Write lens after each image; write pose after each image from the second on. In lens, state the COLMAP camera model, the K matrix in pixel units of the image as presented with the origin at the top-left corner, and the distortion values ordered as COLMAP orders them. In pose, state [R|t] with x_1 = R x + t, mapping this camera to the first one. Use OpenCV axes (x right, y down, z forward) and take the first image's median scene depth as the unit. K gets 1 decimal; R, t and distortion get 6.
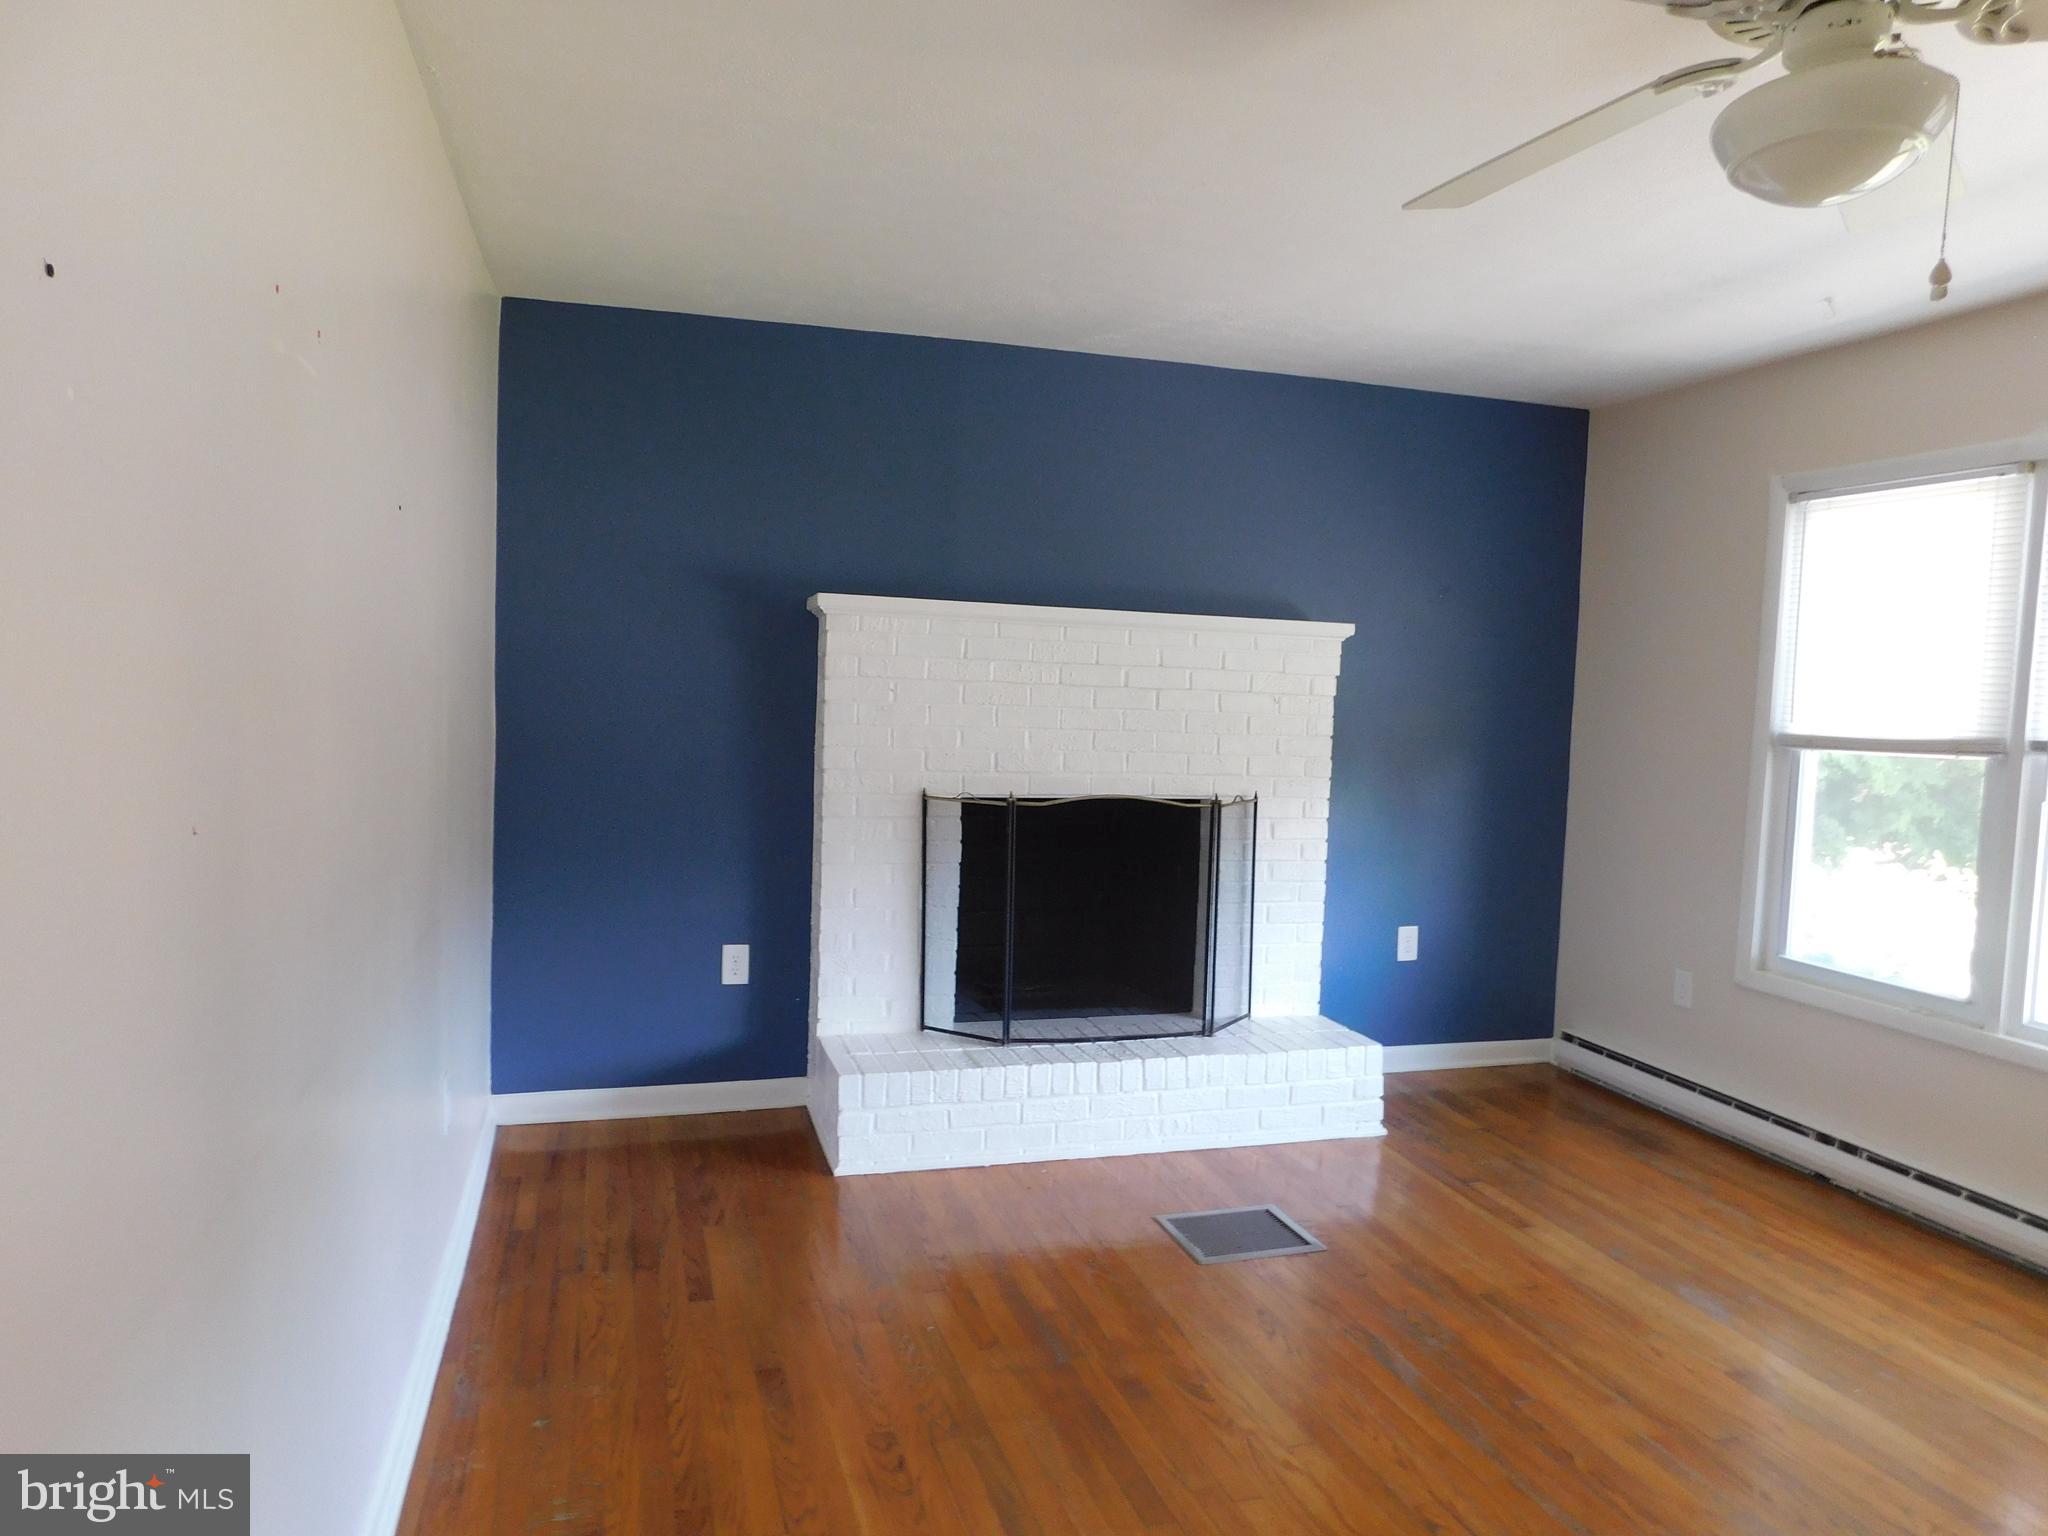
lens RADIAL K [[1371.4, 0, 1027.8], [0, 1371.4, 763.3], [0, 0, 1]] dist [-0.066275, 0.061148]
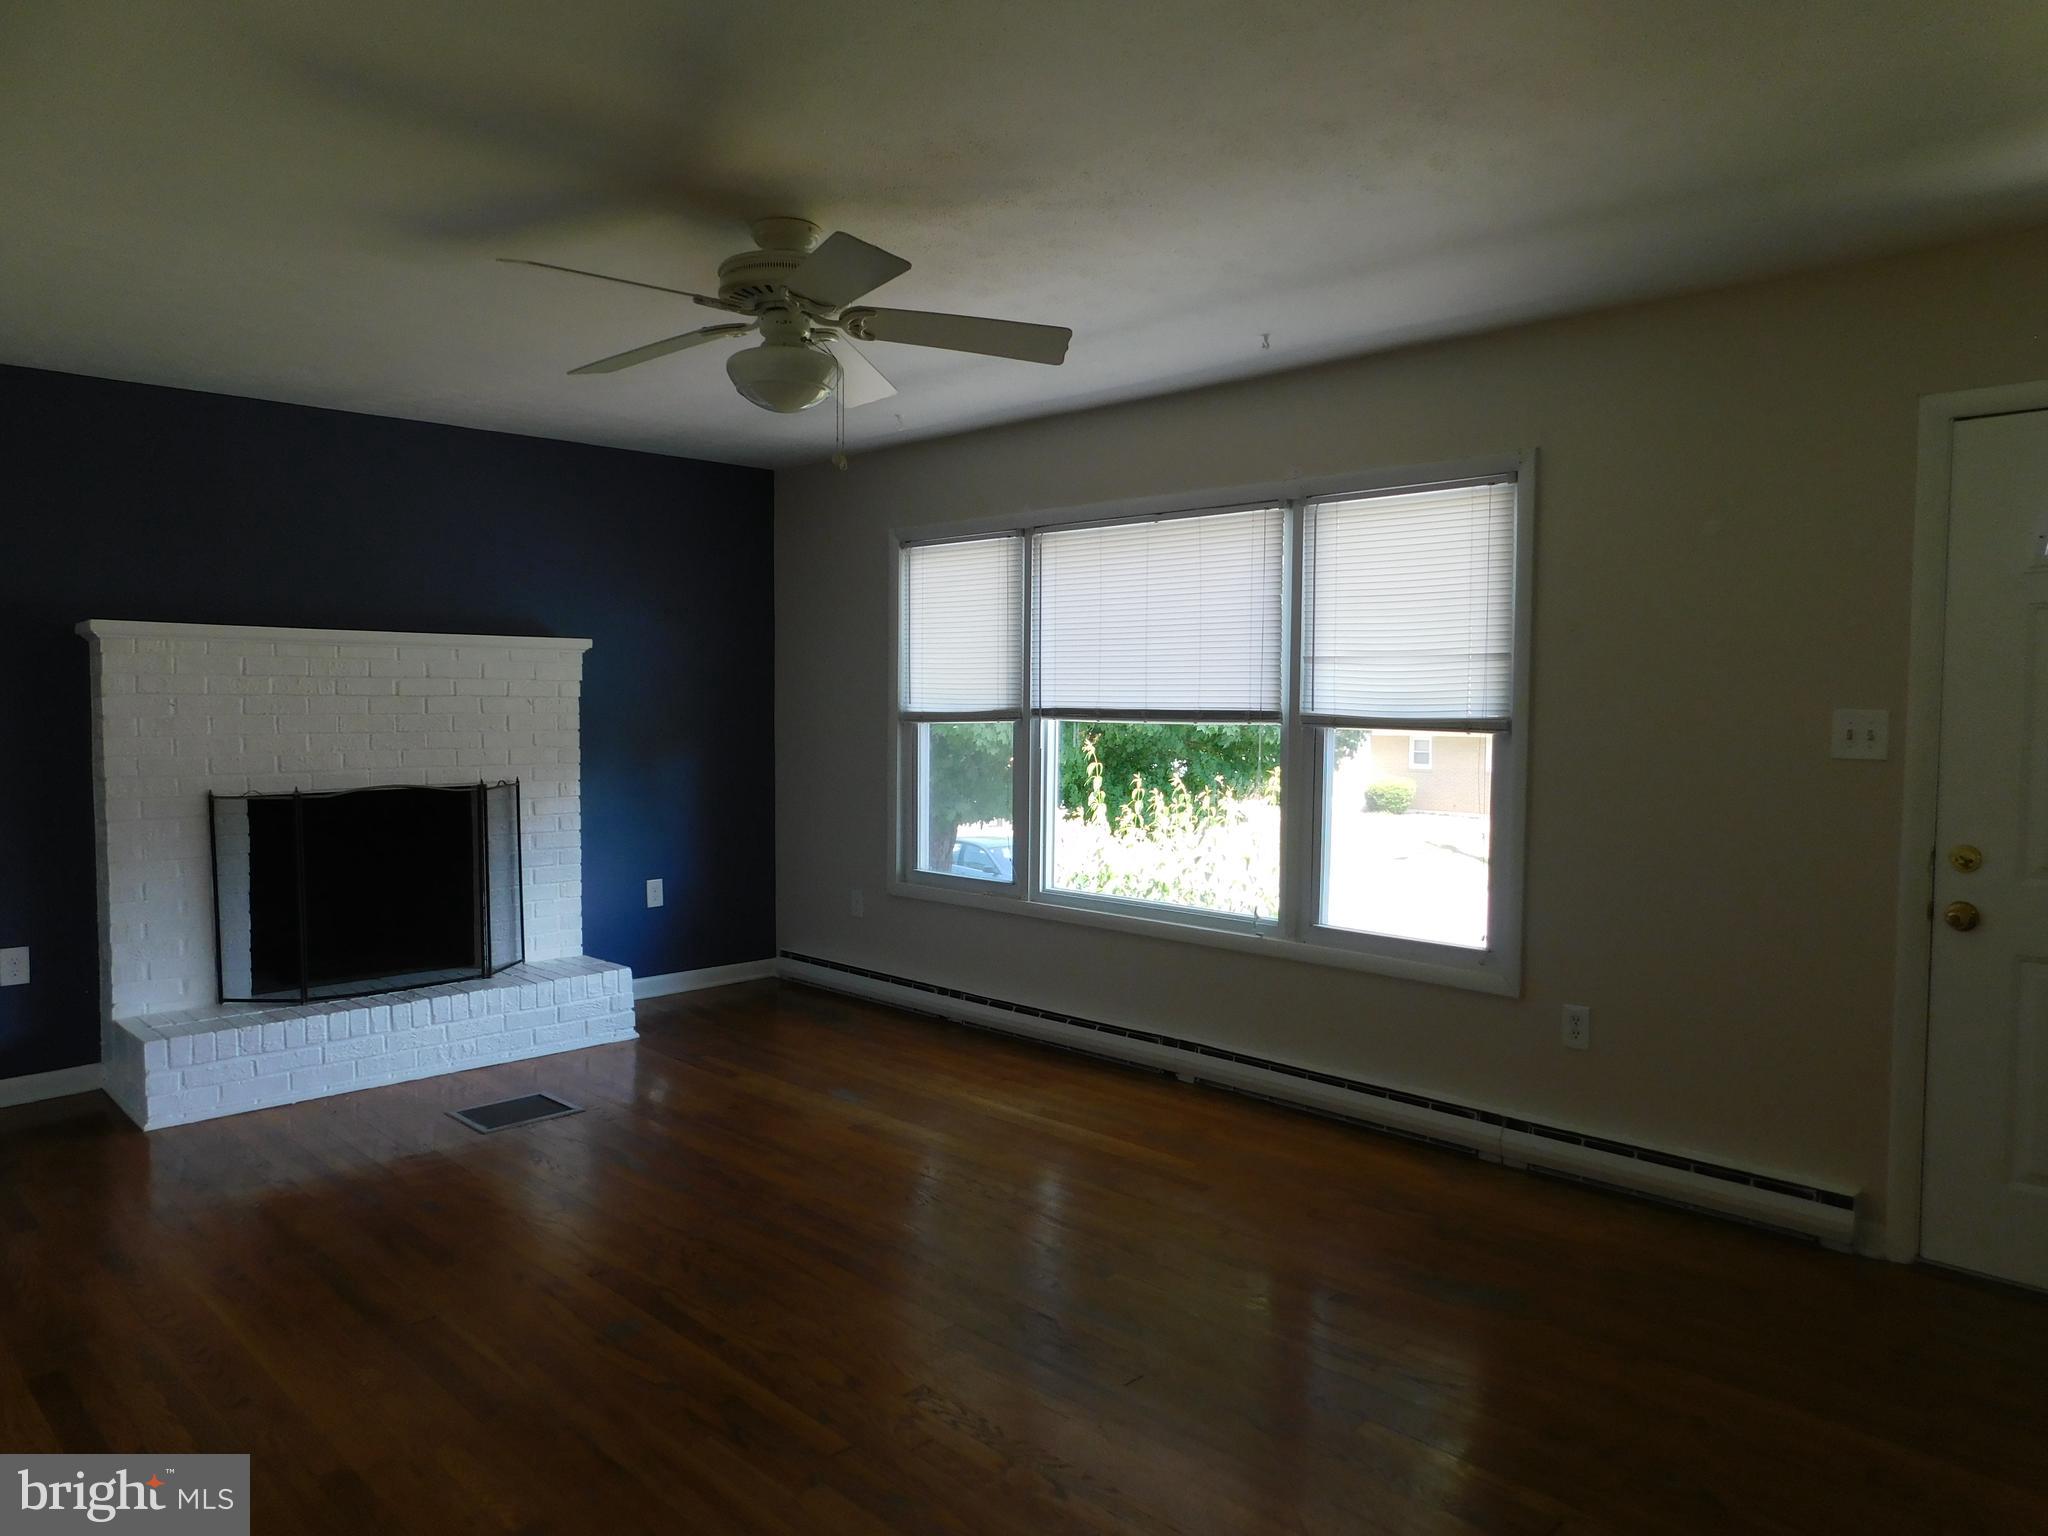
lens RADIAL K [[1371.4, 0, 1027.8], [0, 1371.4, 763.3], [0, 0, 1]] dist [-0.066275, 0.061148]
pose [[0.878934, -0.054909, 0.473772, -0.008330], [0.056618, 0.998339, 0.010668, 0.023111], [-0.473570, 0.017448, 0.880583, -0.313546]]
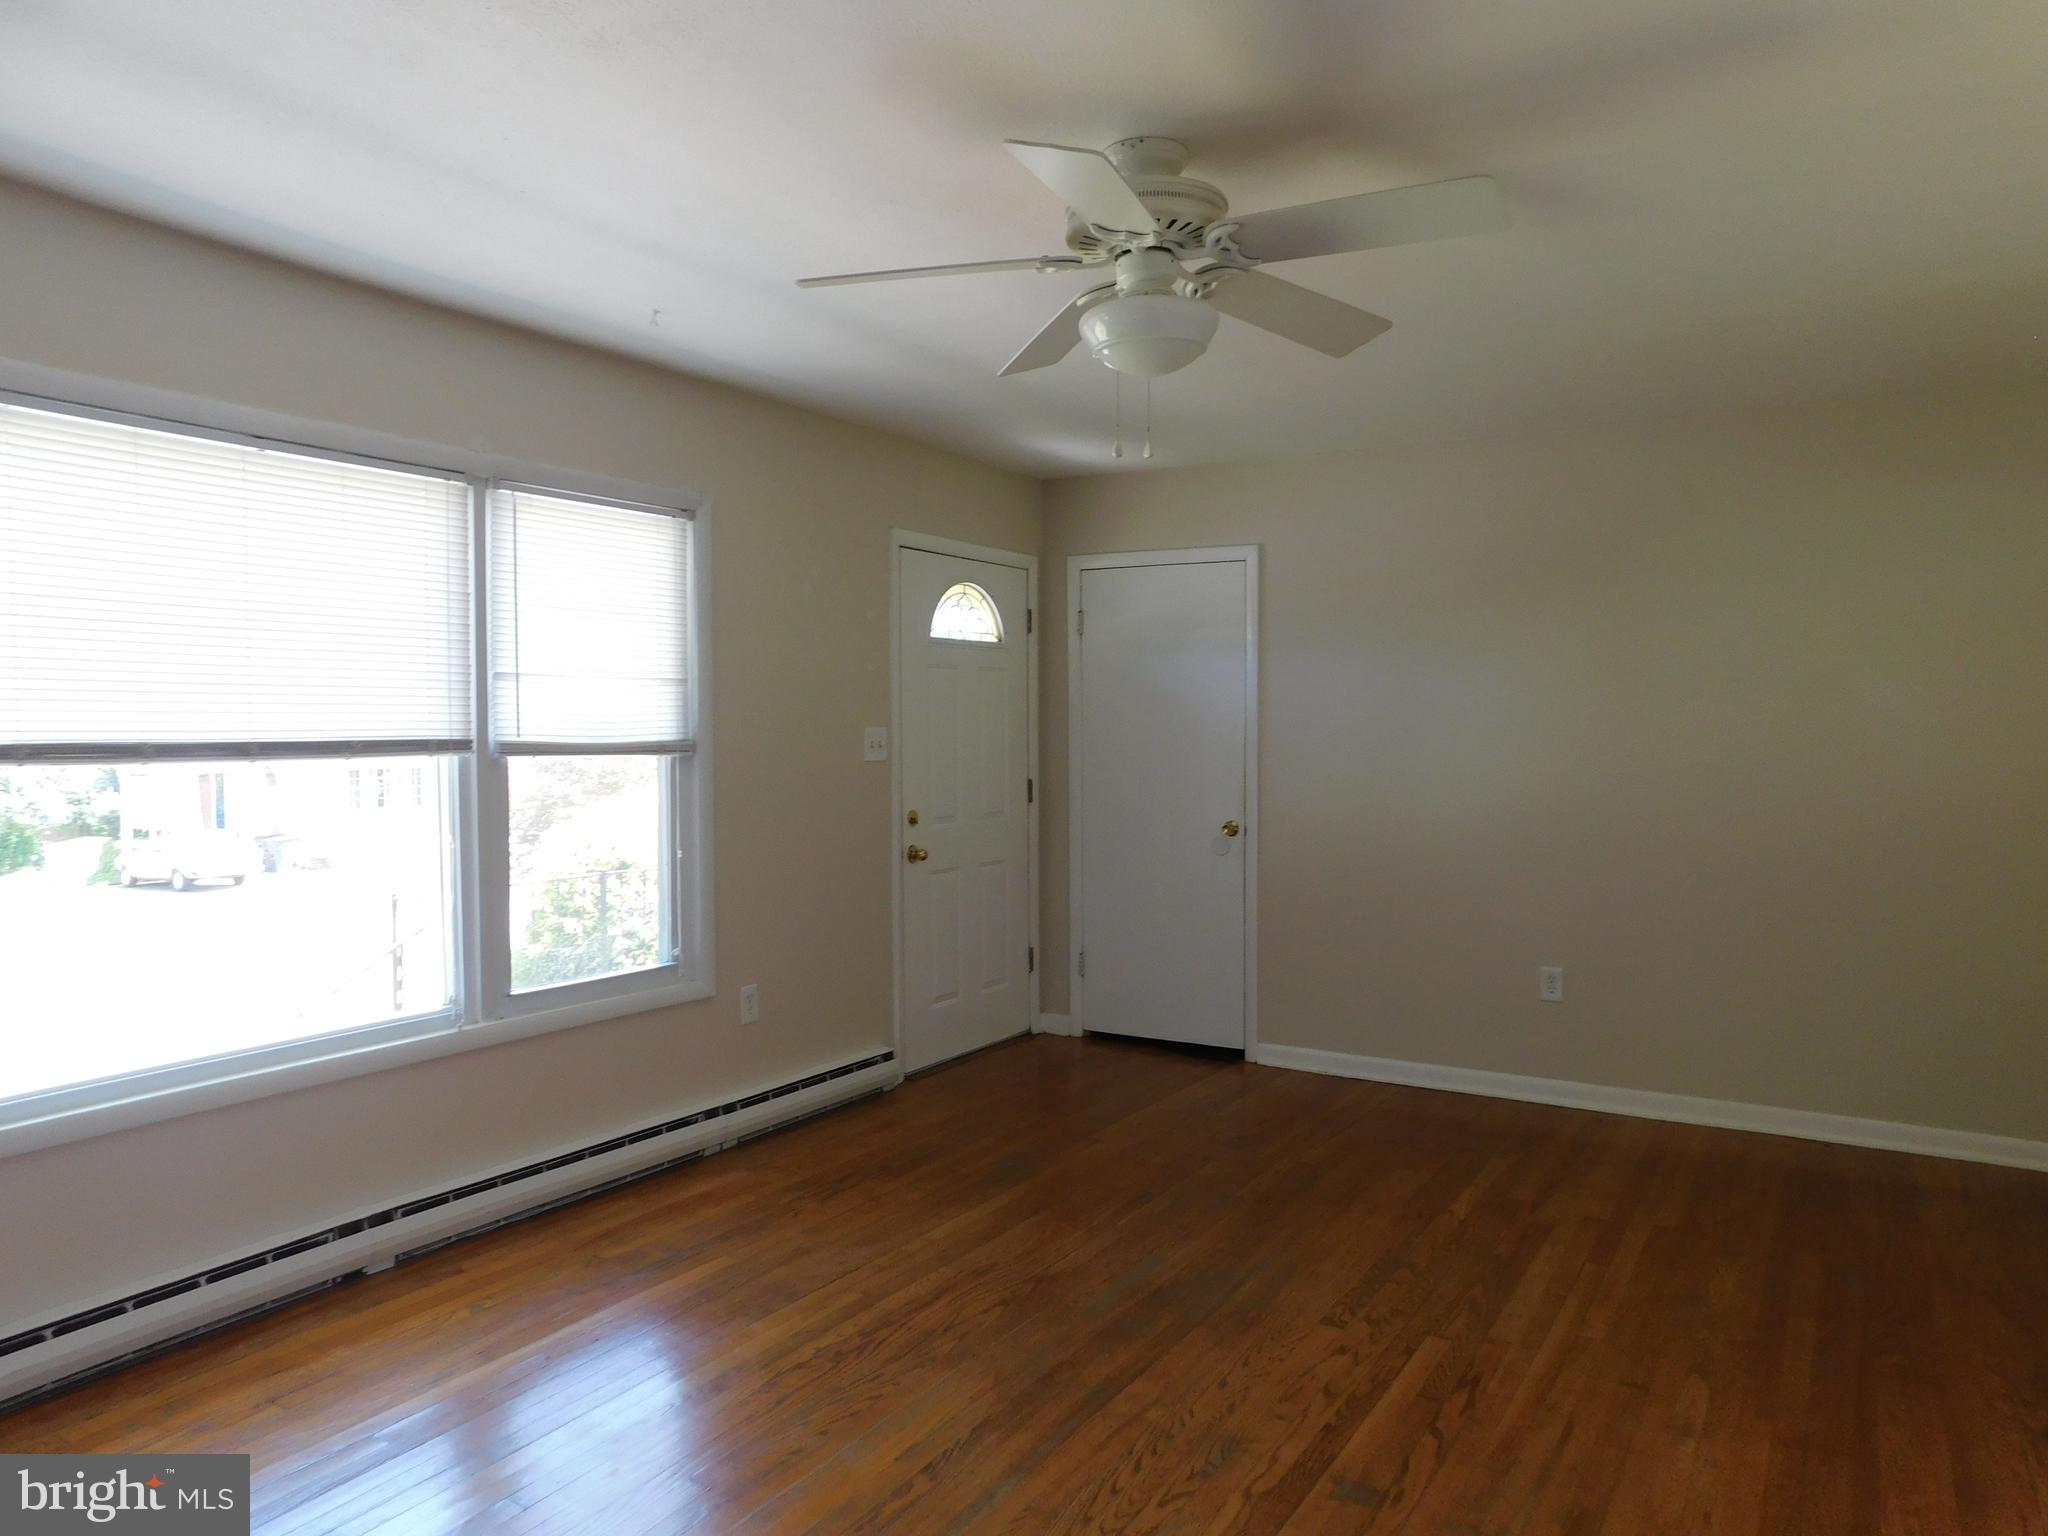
lens RADIAL K [[1371.4, 0, 1027.8], [0, 1371.4, 763.3], [0, 0, 1]] dist [-0.066275, 0.061148]
pose [[-0.663122, -0.054801, 0.746503, -0.190294], [0.025310, 0.995104, 0.095534, -0.053000], [-0.748083, 0.082245, -0.658489, 0.850729]]
